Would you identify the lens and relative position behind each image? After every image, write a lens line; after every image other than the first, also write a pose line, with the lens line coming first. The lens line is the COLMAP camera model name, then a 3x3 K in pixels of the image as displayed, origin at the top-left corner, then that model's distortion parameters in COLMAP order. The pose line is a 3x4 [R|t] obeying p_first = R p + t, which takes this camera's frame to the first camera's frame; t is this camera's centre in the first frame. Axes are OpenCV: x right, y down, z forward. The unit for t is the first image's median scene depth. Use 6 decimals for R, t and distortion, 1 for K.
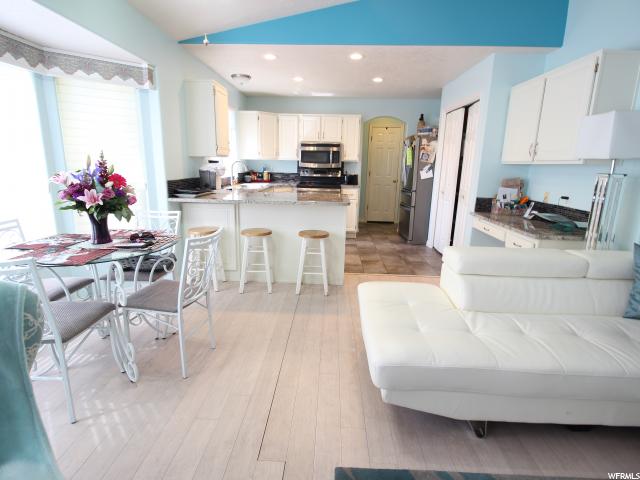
lens RADIAL K [[331.6, 0, 315.2], [0, 331.6, 240.3], [0, 0, 1]] dist [-0.001365, -0.013456]
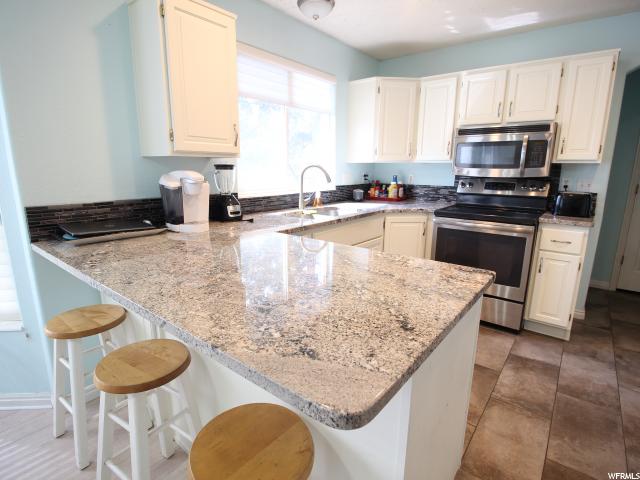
lens RADIAL K [[331.6, 0, 317.2], [0, 331.6, 239.4], [0, 0, 1]] dist [-0.001365, -0.013456]
pose [[0.810202, 0.112067, -0.575338, 0.109170], [-0.124686, 0.992039, 0.017648, -0.125882], [0.572736, 0.057439, 0.817725, 0.553576]]
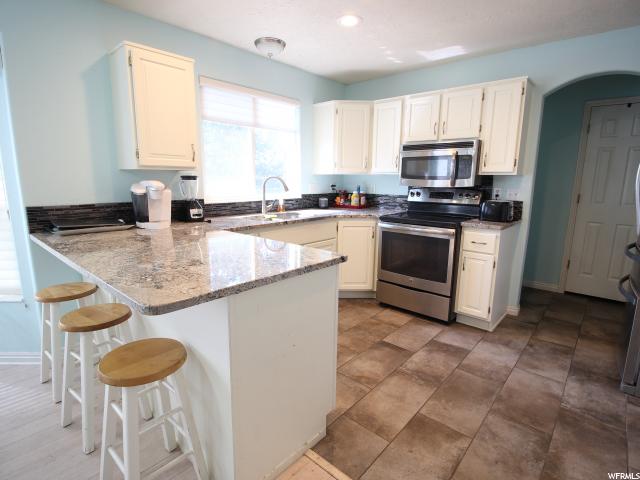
lens RADIAL K [[331.6, 0, 317.1], [0, 331.6, 239.2], [0, 0, 1]] dist [-0.001365, -0.013456]
pose [[0.778523, 0.101889, -0.619290, 0.253540], [-0.136862, 0.990549, -0.009081, -0.122480], [0.612512, 0.091827, 0.785109, 0.549690]]
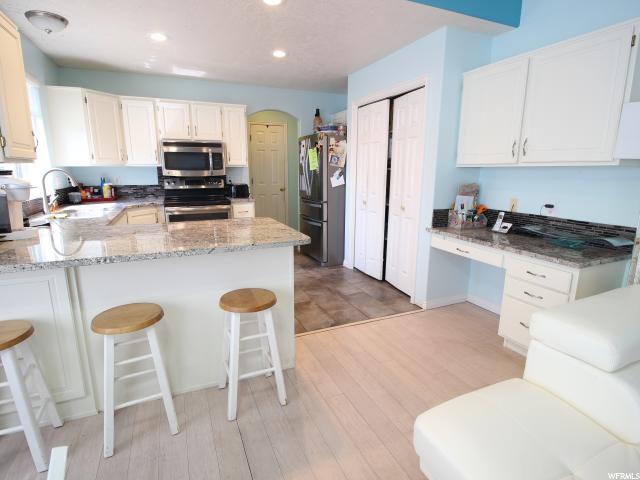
lens RADIAL K [[331.6, 0, 315.3], [0, 331.6, 239.8], [0, 0, 1]] dist [-0.001365, -0.013456]
pose [[0.897426, -0.108354, 0.427652, -0.086913], [0.115183, 0.993294, 0.009957, -0.074302], [-0.425863, 0.040322, 0.903889, 0.307269]]
